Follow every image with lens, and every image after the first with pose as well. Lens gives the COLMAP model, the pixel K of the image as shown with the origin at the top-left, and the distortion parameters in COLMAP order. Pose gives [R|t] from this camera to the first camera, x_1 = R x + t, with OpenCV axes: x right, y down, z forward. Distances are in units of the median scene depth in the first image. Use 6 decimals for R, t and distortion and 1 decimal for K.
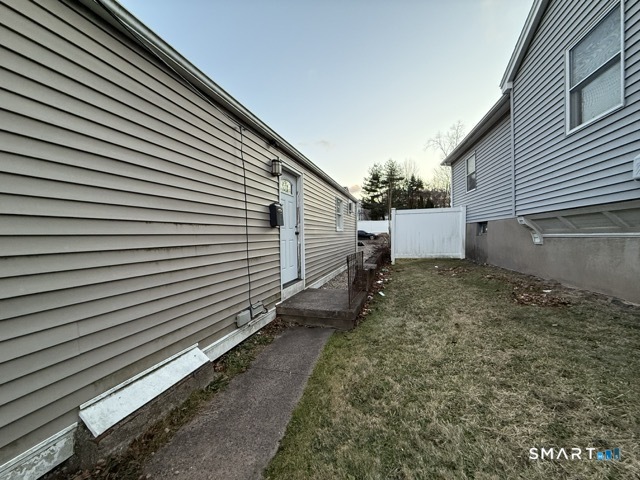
lens RADIAL K [[254.4, 0, 317.2], [0, 254.4, 240.1], [0, 0, 1]] dist [-0.000657, -0.000136]
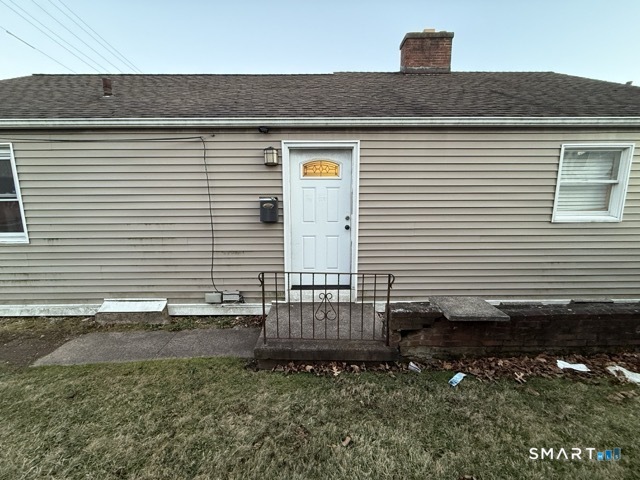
lens RADIAL K [[254.4, 0, 317.2], [0, 254.4, 240.1], [0, 0, 1]] dist [-0.000657, -0.000136]
pose [[0.312851, 0.146928, -0.938369, 0.820902], [-0.018219, 0.988709, 0.148736, -0.136179], [0.949627, -0.029436, 0.311996, 0.916625]]
